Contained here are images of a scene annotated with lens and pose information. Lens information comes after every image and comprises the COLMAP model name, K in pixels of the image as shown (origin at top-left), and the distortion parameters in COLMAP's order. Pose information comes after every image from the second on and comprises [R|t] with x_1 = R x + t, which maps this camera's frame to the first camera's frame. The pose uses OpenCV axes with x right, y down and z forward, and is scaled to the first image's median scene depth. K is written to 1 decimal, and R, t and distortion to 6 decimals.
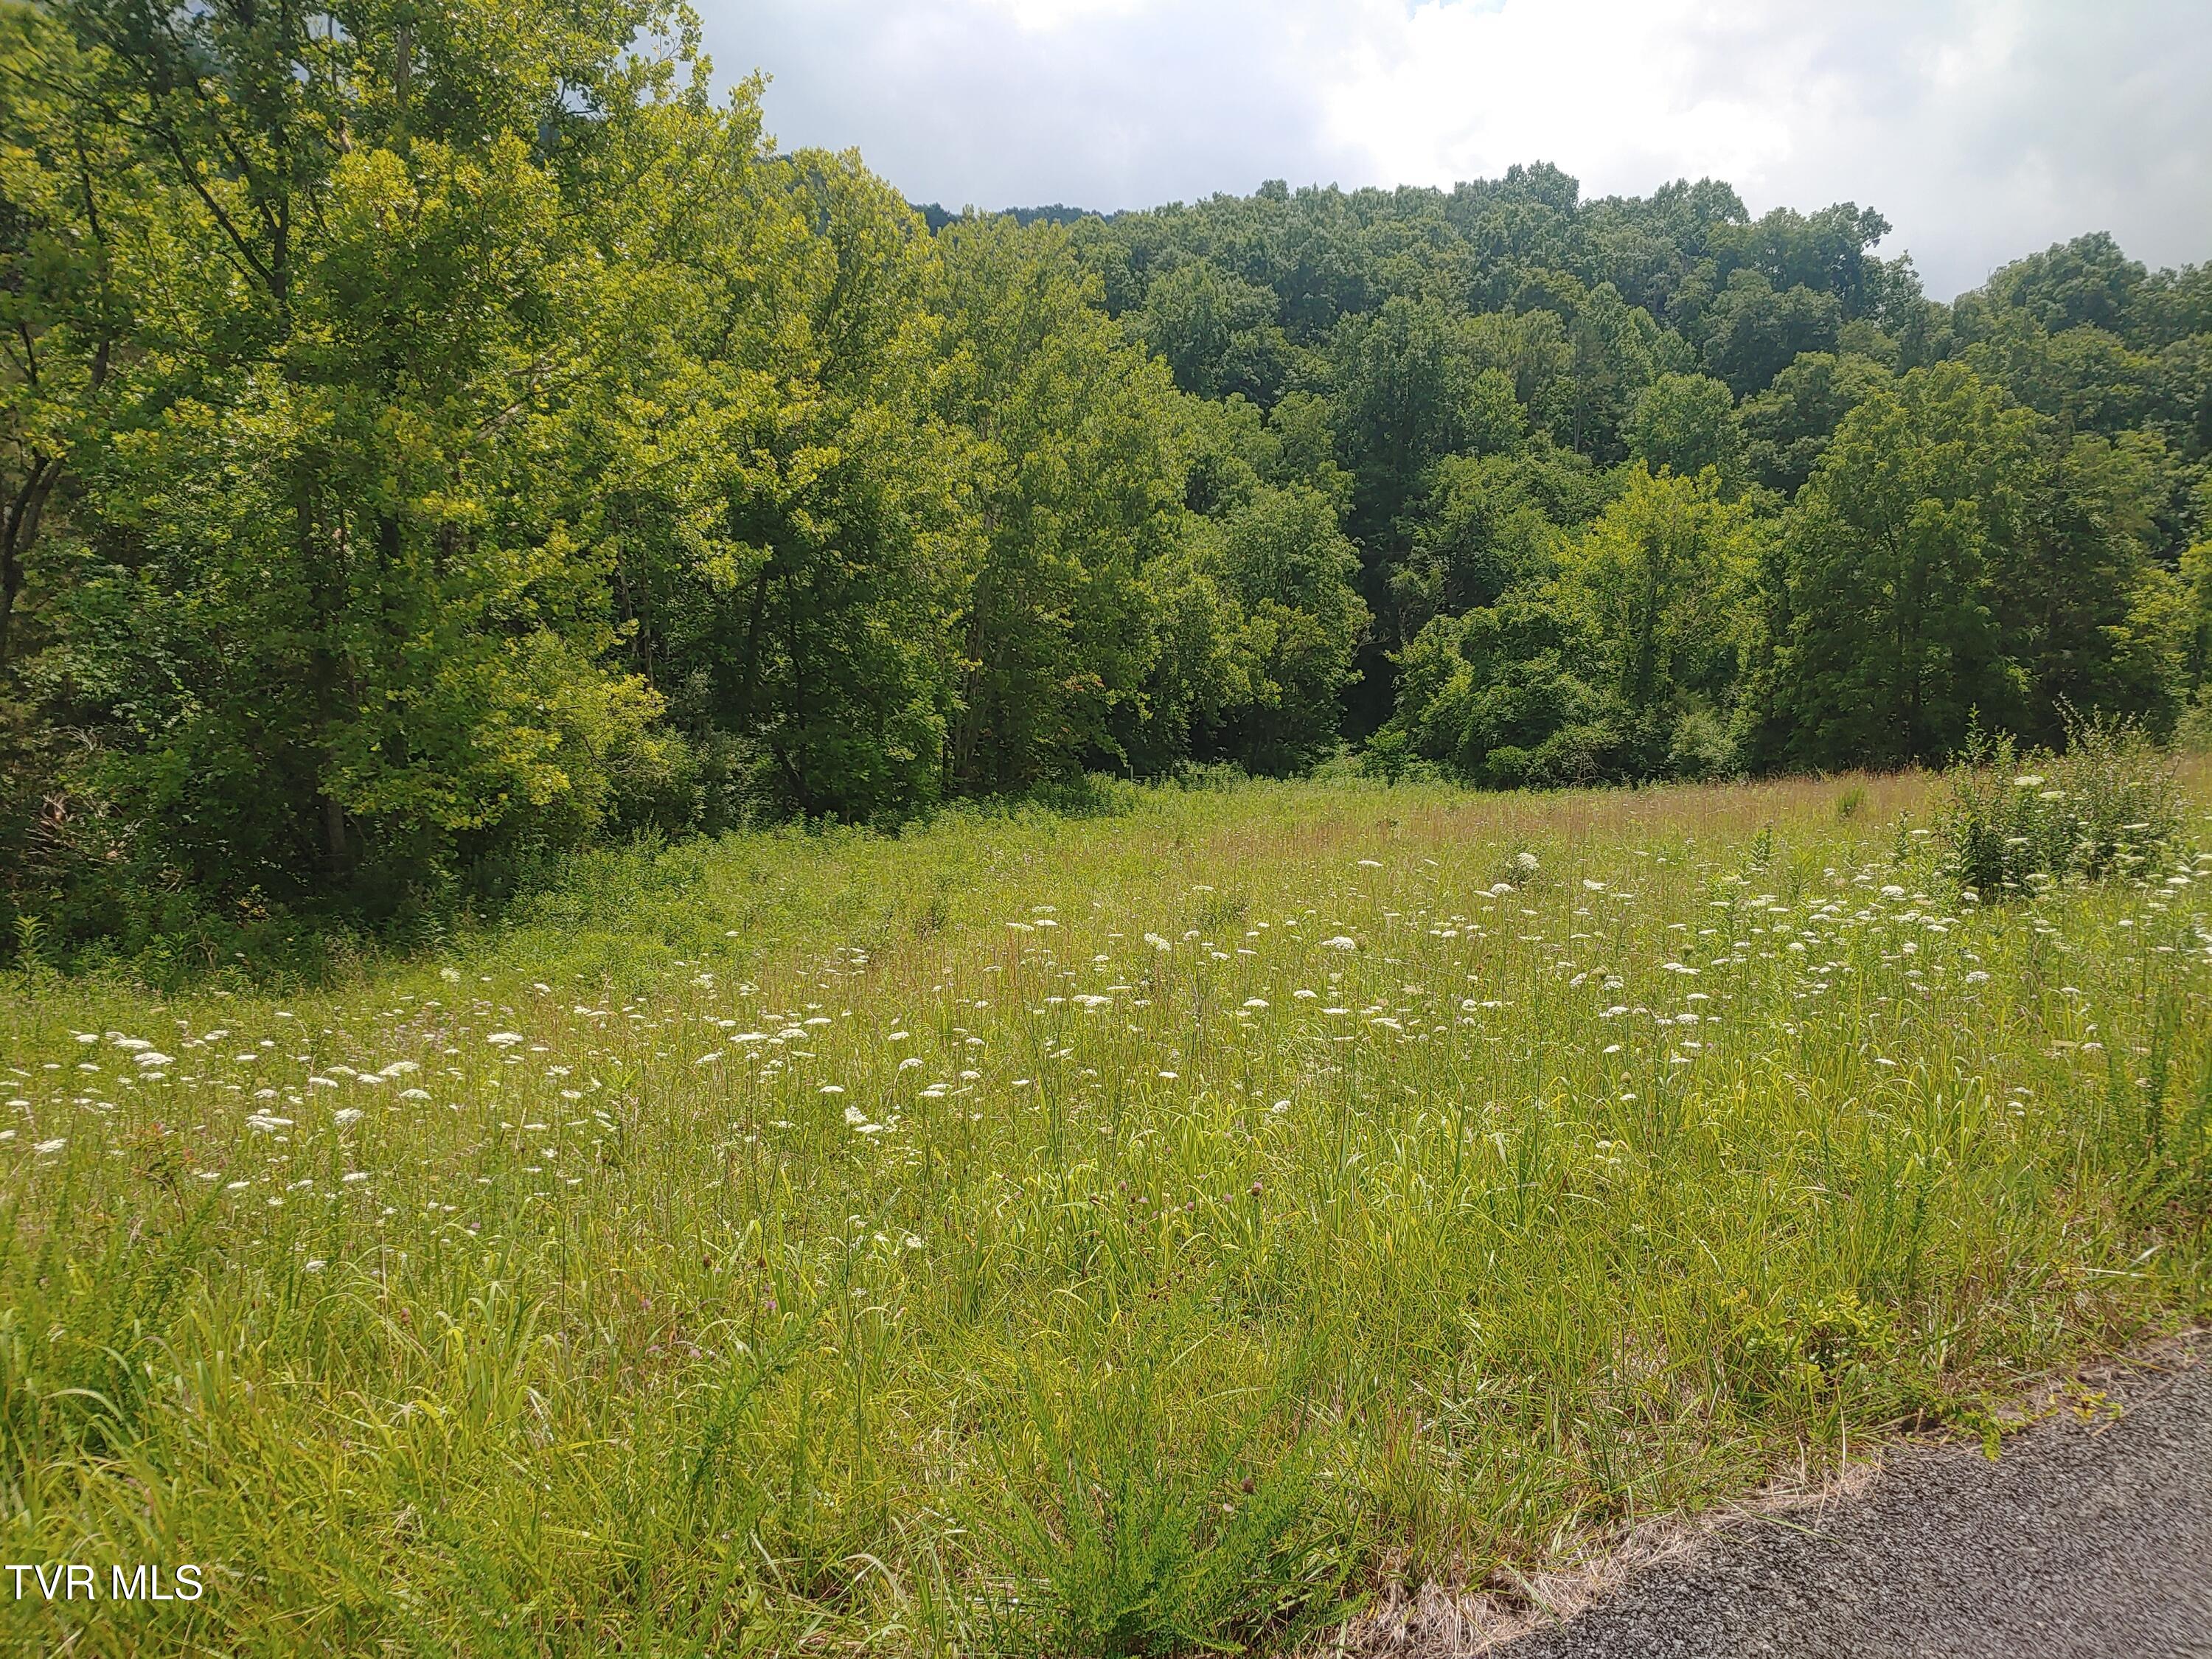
lens RADIAL K [[1774.7, 0, 1116.3], [0, 1774.7, 839.9], [0, 0, 1]] dist [-0.063715, 0.078110]
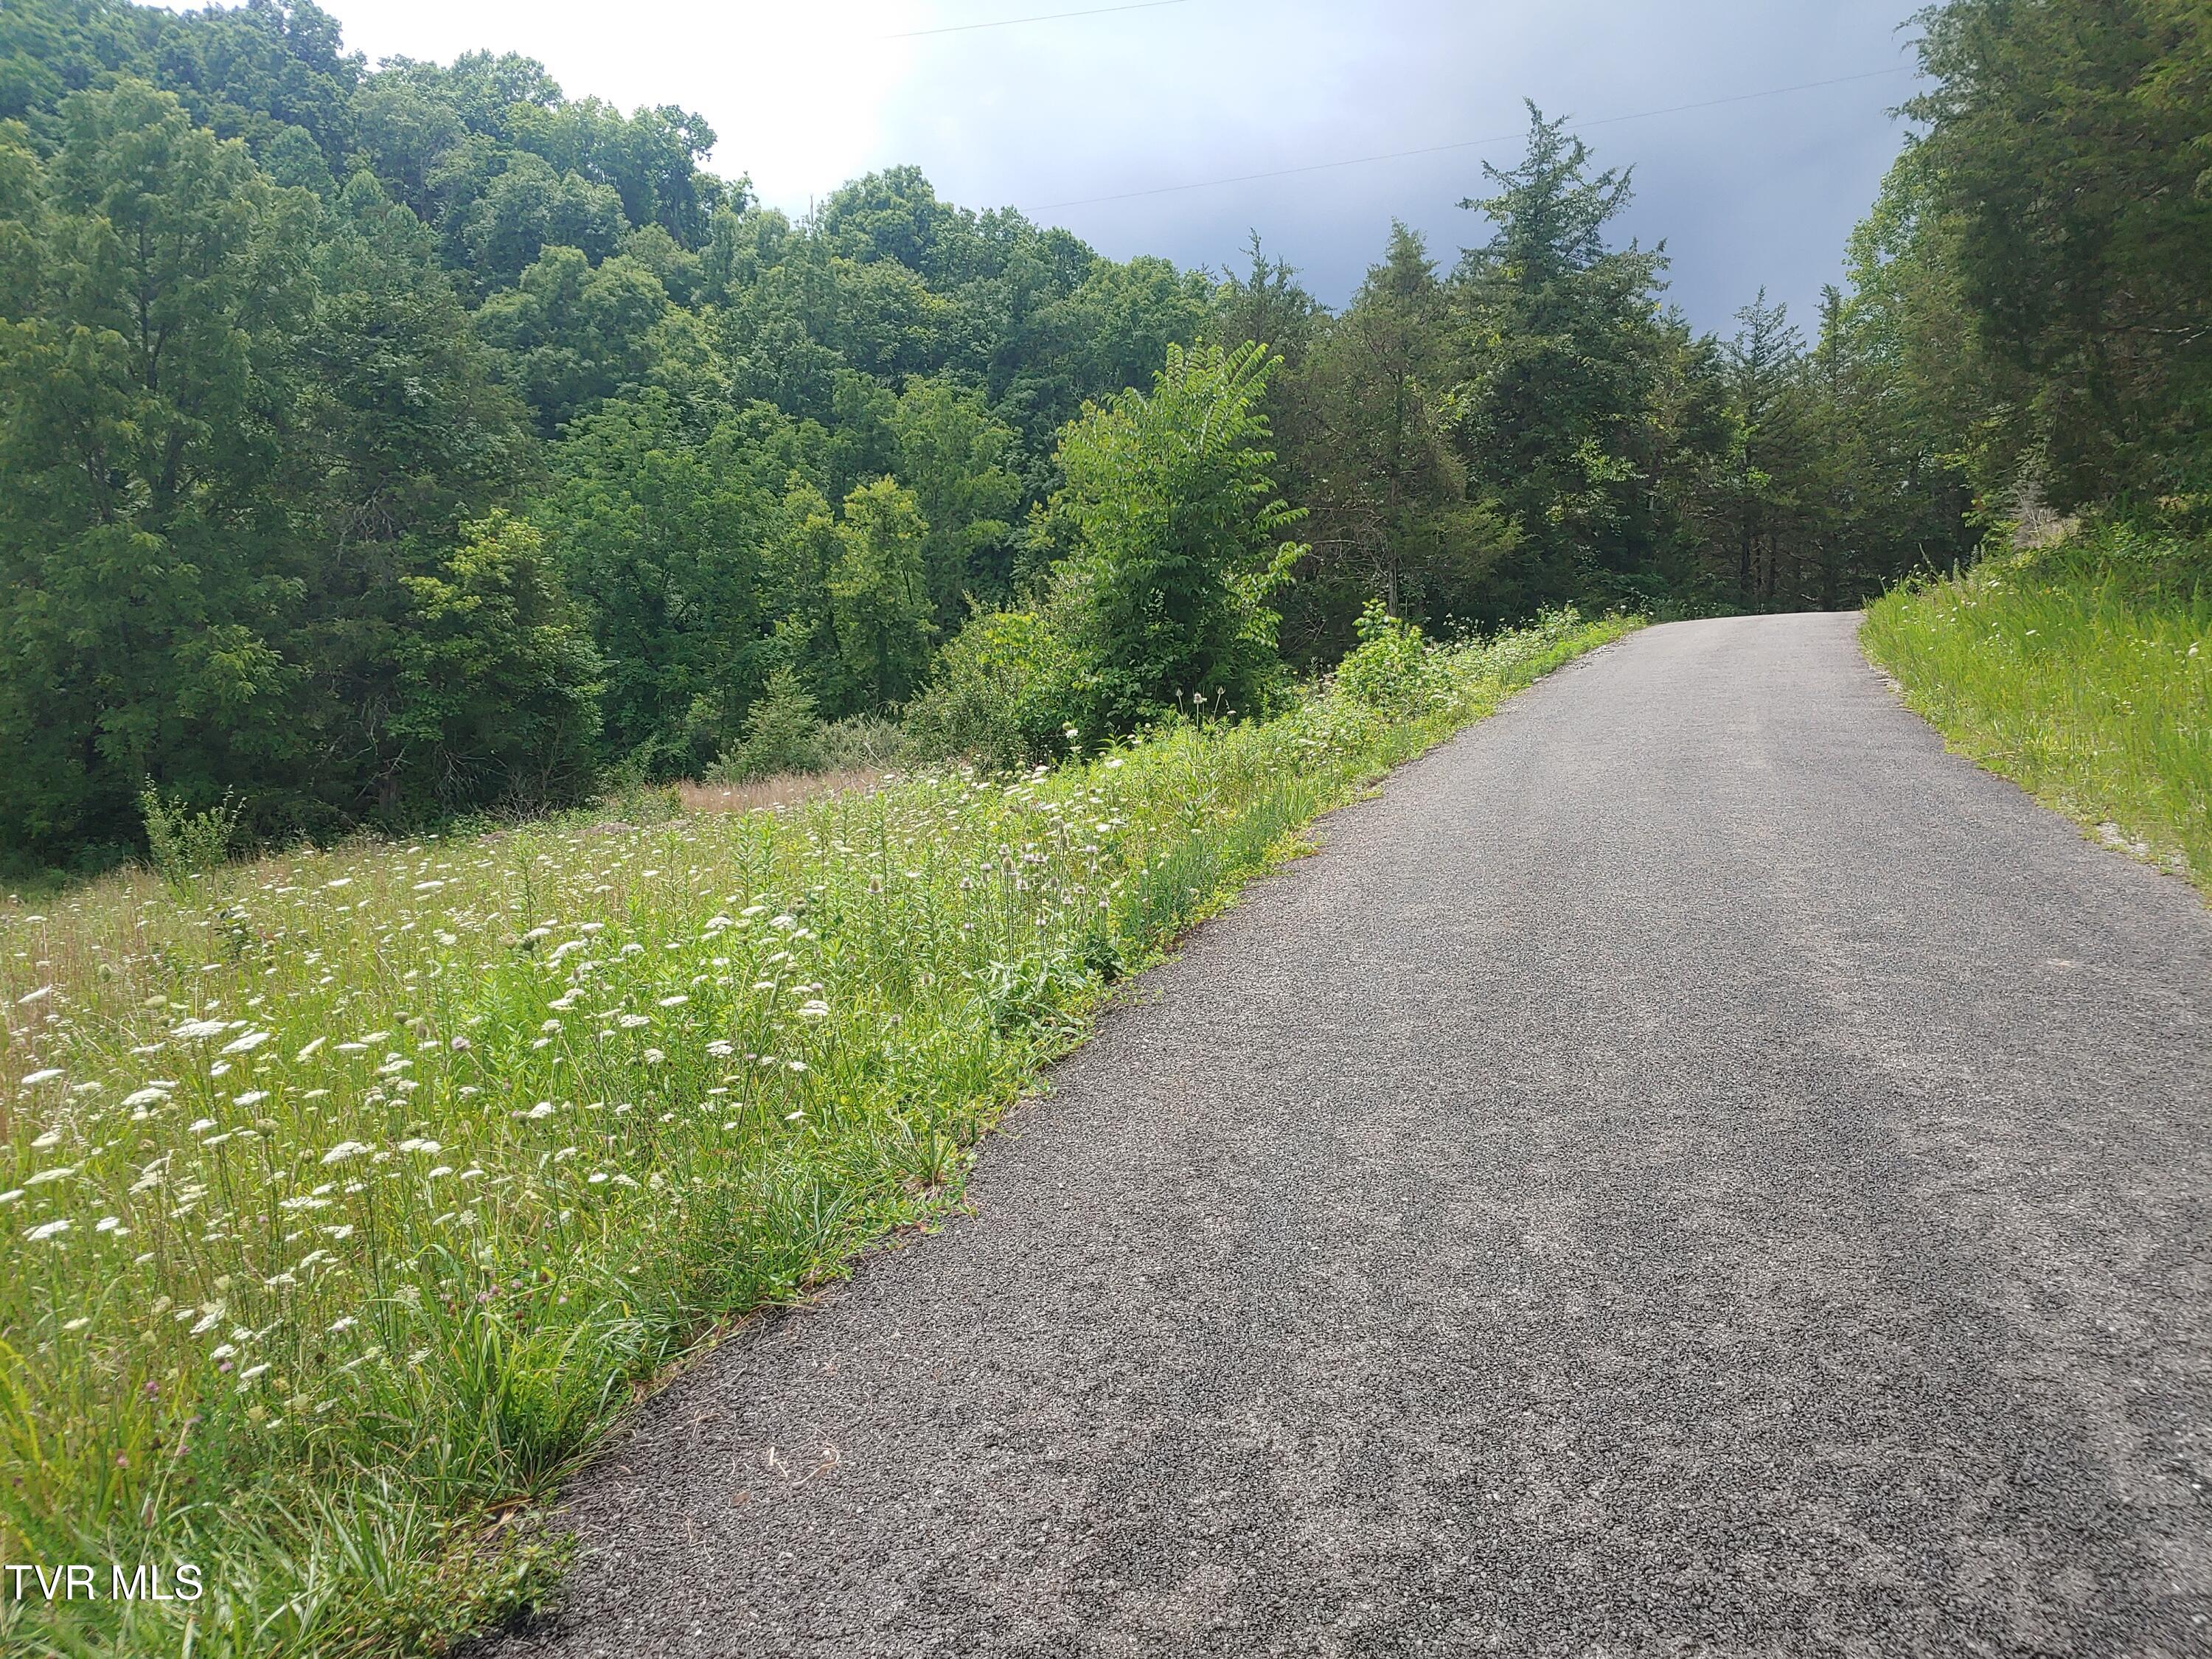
lens RADIAL K [[1618.3, 0, 1101.2], [0, 1618.3, 799.6], [0, 0, 1]] dist [0.009918, 0.002830]
pose [[0.875656, -0.036574, 0.481548, 0.244219], [0.029716, 0.999319, 0.021864, -0.027662], [-0.482020, -0.004836, 0.876147, 0.211763]]
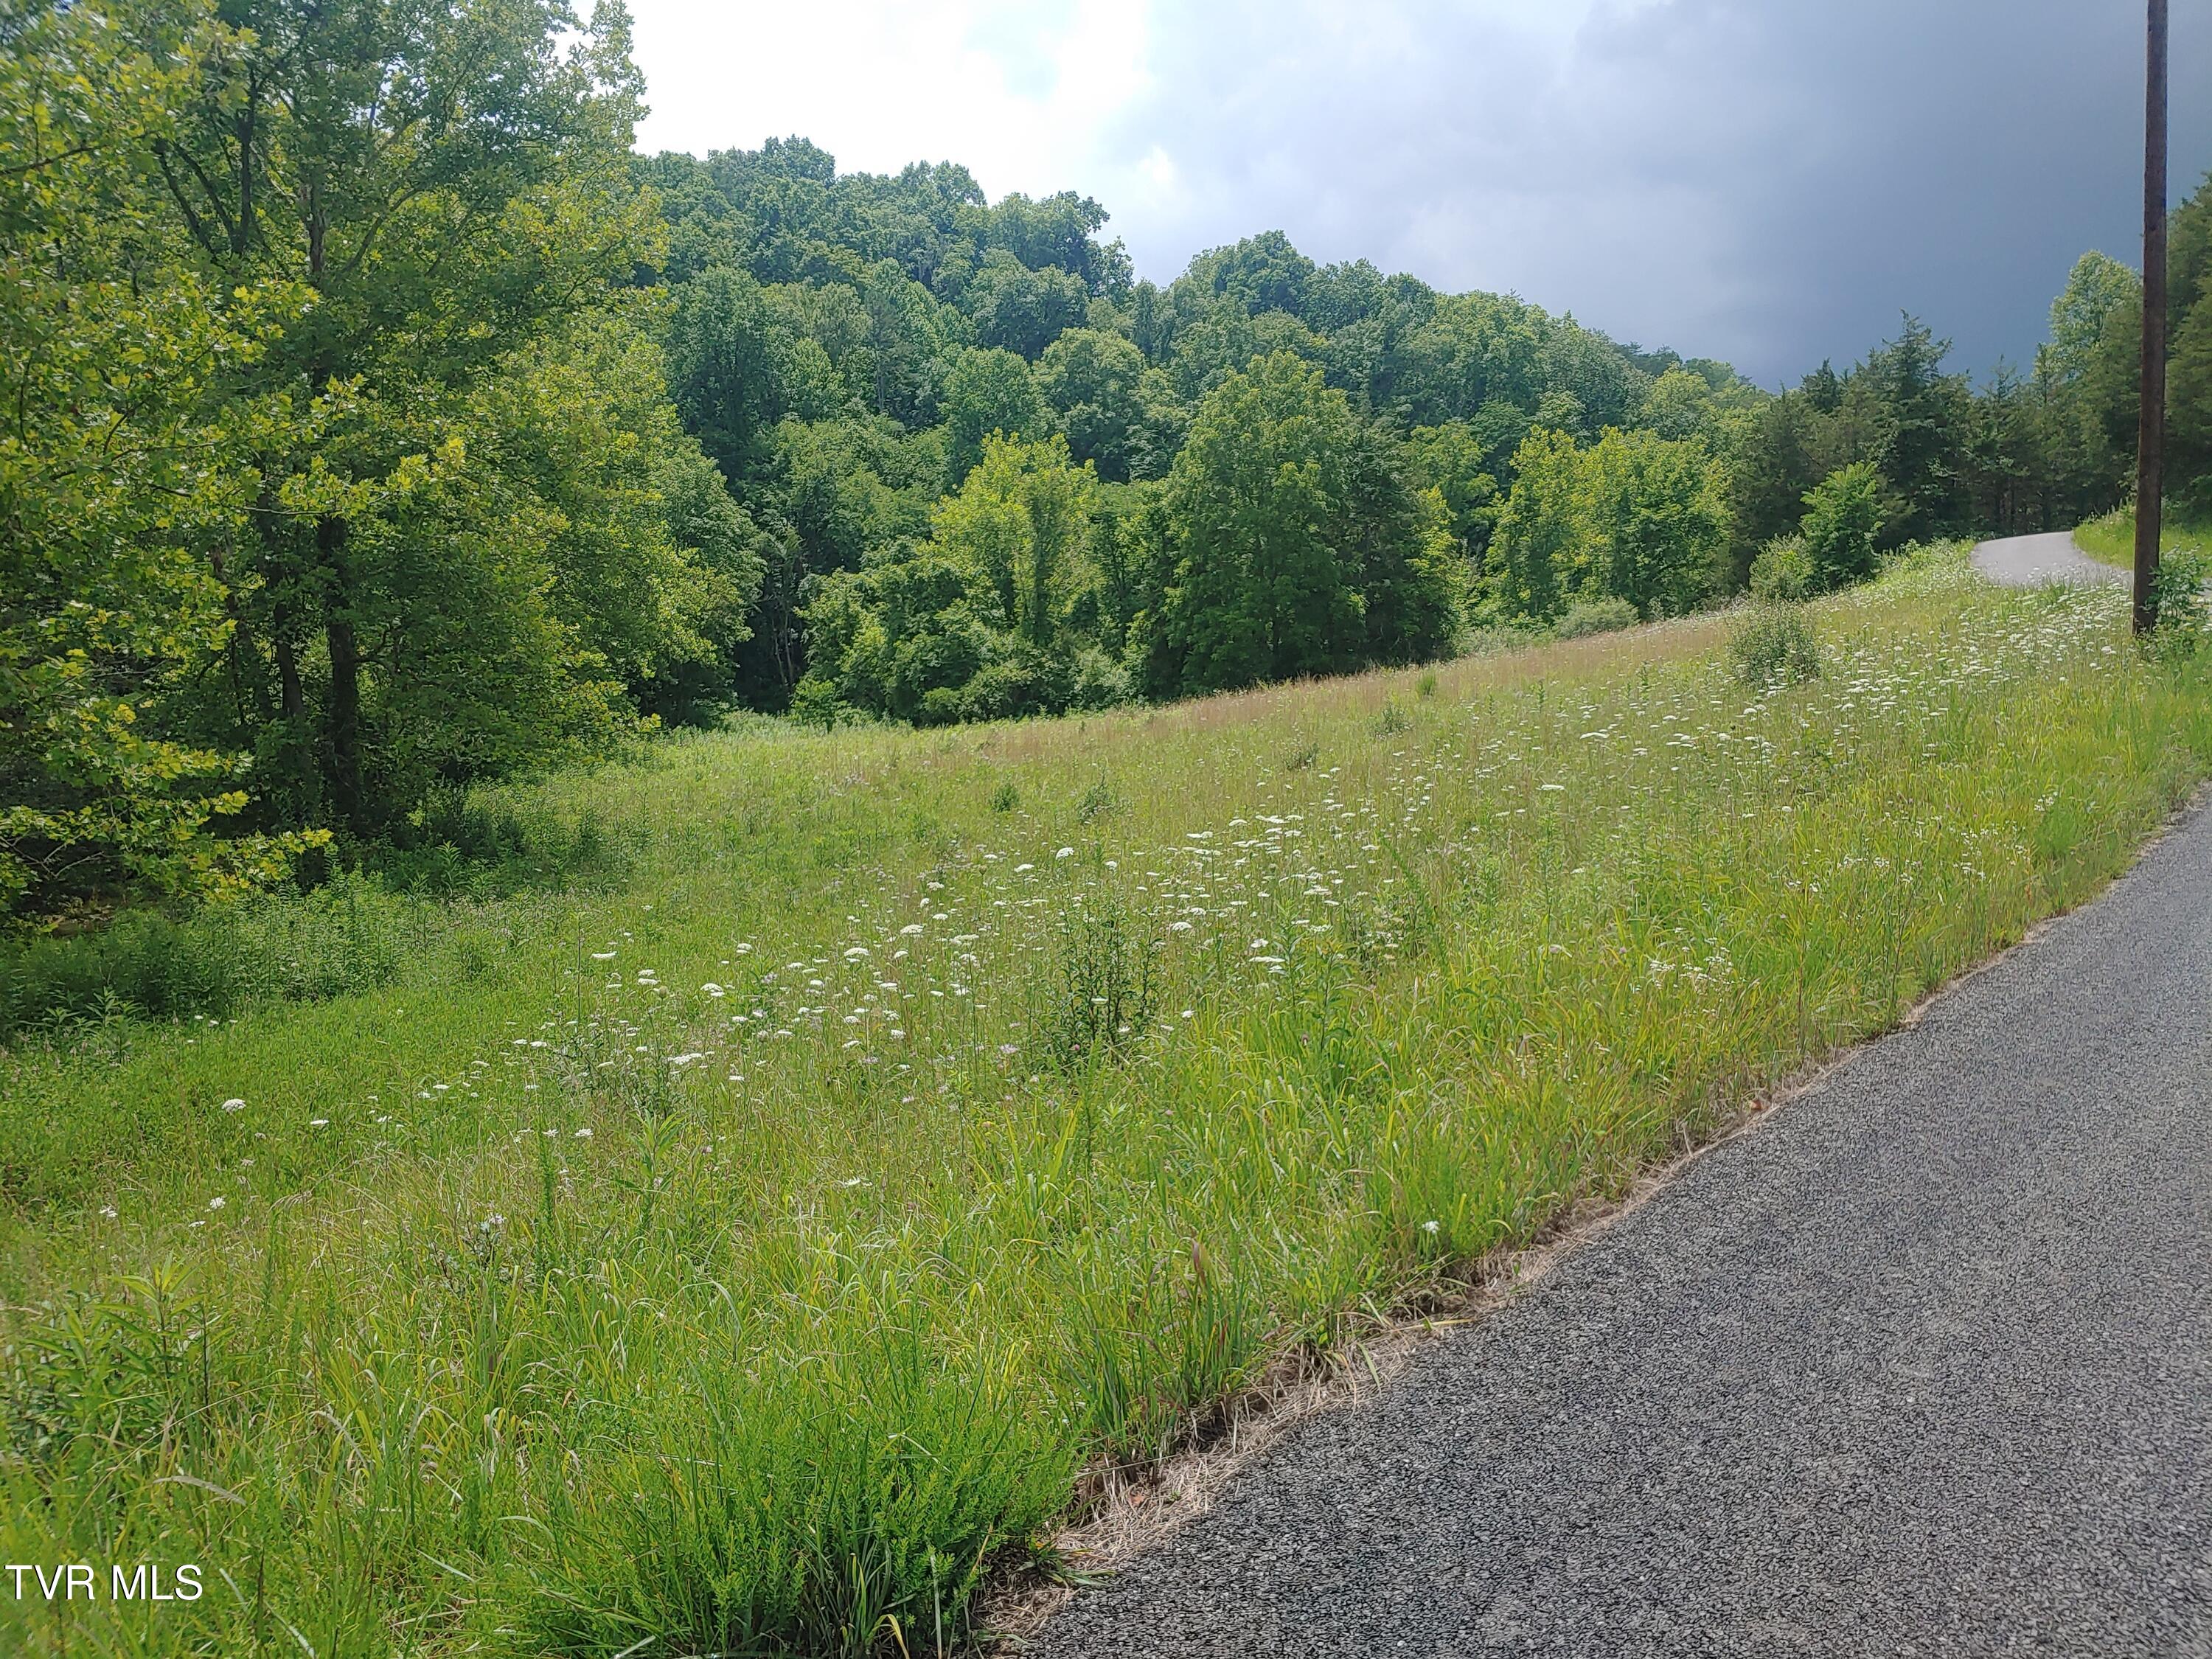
lens RADIAL K [[1764.4, 0, 1109.4], [0, 1764.4, 821.0], [0, 0, 1]] dist [-0.008398, 0.023840]
pose [[0.900250, -0.093500, 0.425215, -0.093930], [0.088010, 0.995586, 0.032586, 0.002306], [-0.426385, 0.008088, 0.904506, -0.030776]]
